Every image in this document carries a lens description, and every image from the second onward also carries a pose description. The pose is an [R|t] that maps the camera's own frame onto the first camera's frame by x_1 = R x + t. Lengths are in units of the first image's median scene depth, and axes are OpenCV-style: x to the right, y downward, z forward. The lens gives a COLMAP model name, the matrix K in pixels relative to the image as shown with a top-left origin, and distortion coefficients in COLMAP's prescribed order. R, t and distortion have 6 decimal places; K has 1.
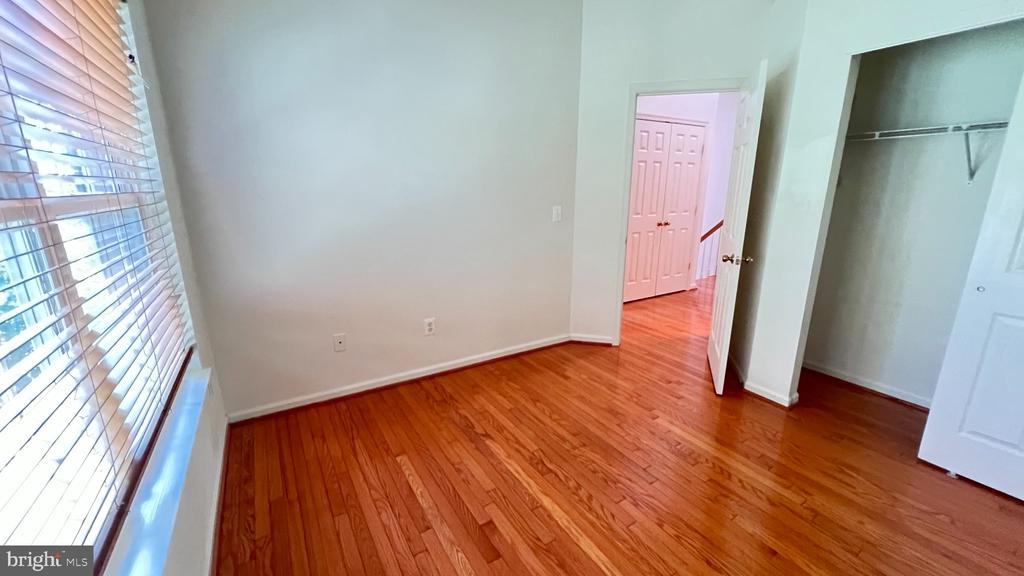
lens RADIAL K [[409.1, 0, 512.0], [0, 409.1, 288.0], [0, 0, 1]] dist [-0.002831, -0.000285]
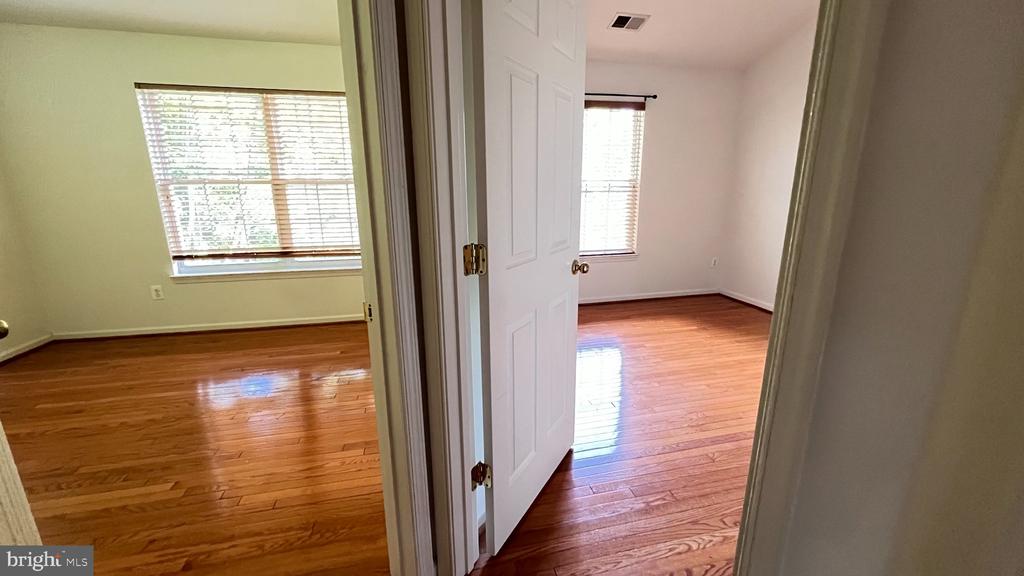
lens RADIAL K [[410.9, 0, 515.7], [0, 410.9, 283.3], [0, 0, 1]] dist [-0.001653, 0.000228]
pose [[-0.306671, 0.227637, -0.924194, 0.855583], [-0.233544, 0.923301, 0.304913, -0.434268], [0.922719, 0.309348, -0.229986, 1.825654]]
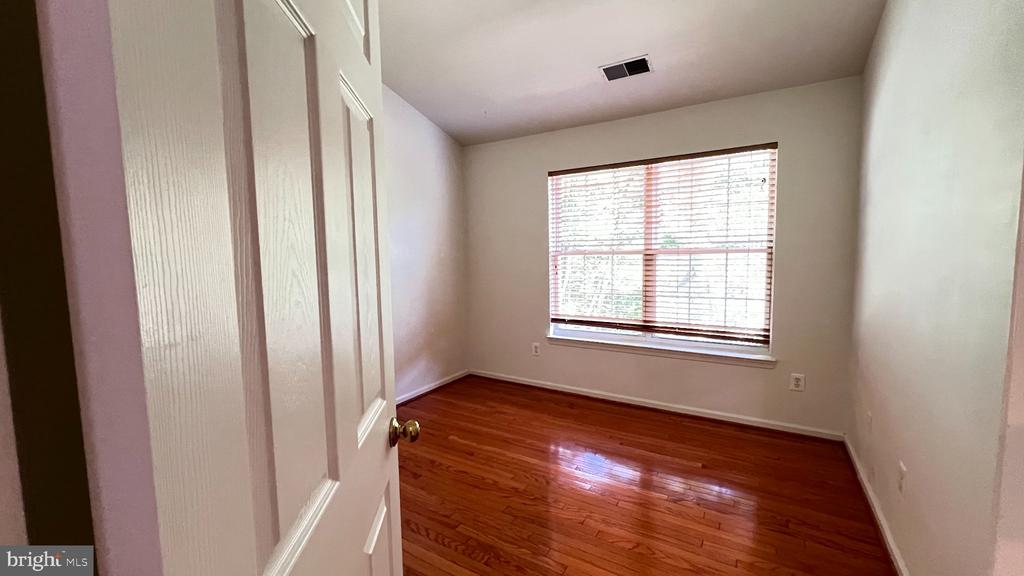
lens RADIAL K [[409.1, 0, 512.0], [0, 409.1, 288.0], [0, 0, 1]] dist [-0.002831, -0.000285]
pose [[-0.888478, 0.050896, -0.456087, 0.700655], [-0.099325, 0.948948, 0.299385, -0.362875], [0.448041, 0.311298, -0.838065, 1.530684]]
